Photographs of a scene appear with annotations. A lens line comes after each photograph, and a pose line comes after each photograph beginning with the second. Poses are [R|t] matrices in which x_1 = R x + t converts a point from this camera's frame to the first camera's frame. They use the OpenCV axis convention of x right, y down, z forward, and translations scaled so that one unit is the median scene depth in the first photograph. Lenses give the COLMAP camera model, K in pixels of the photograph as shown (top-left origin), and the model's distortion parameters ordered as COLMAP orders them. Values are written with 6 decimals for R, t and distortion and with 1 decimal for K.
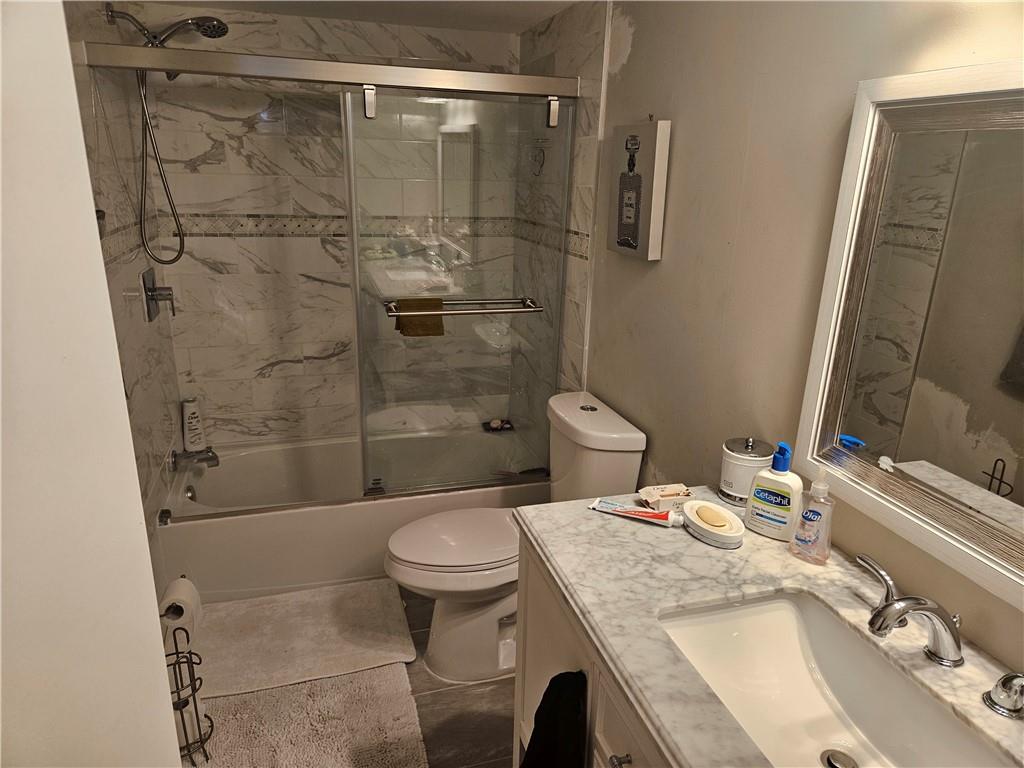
lens RADIAL K [[689.1, 0, 504.8], [0, 689.1, 387.4], [0, 0, 1]] dist [0.069936, -0.060195]
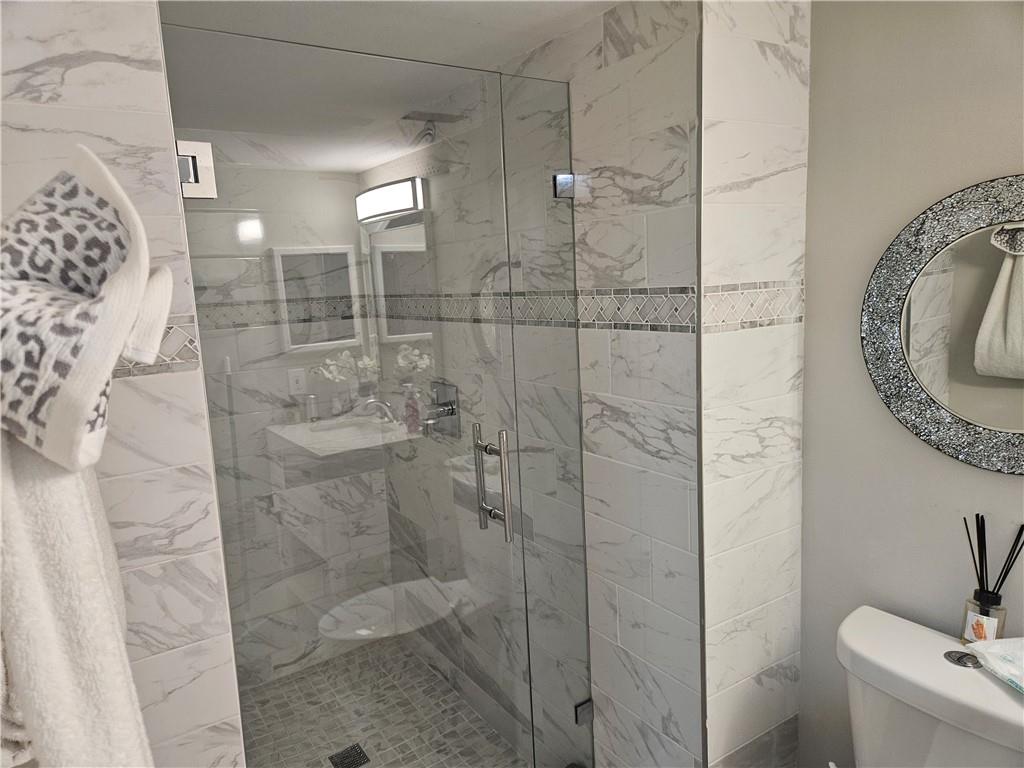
lens RADIAL K [[689.1, 0, 511.9], [0, 689.1, 387.2], [0, 0, 1]] dist [0.069936, -0.060195]
pose [[0.312926, 0.102094, -0.944274, 0.045661], [-0.250819, 0.967795, 0.021517, 0.038867], [0.916061, 0.230108, 0.328455, 0.761361]]
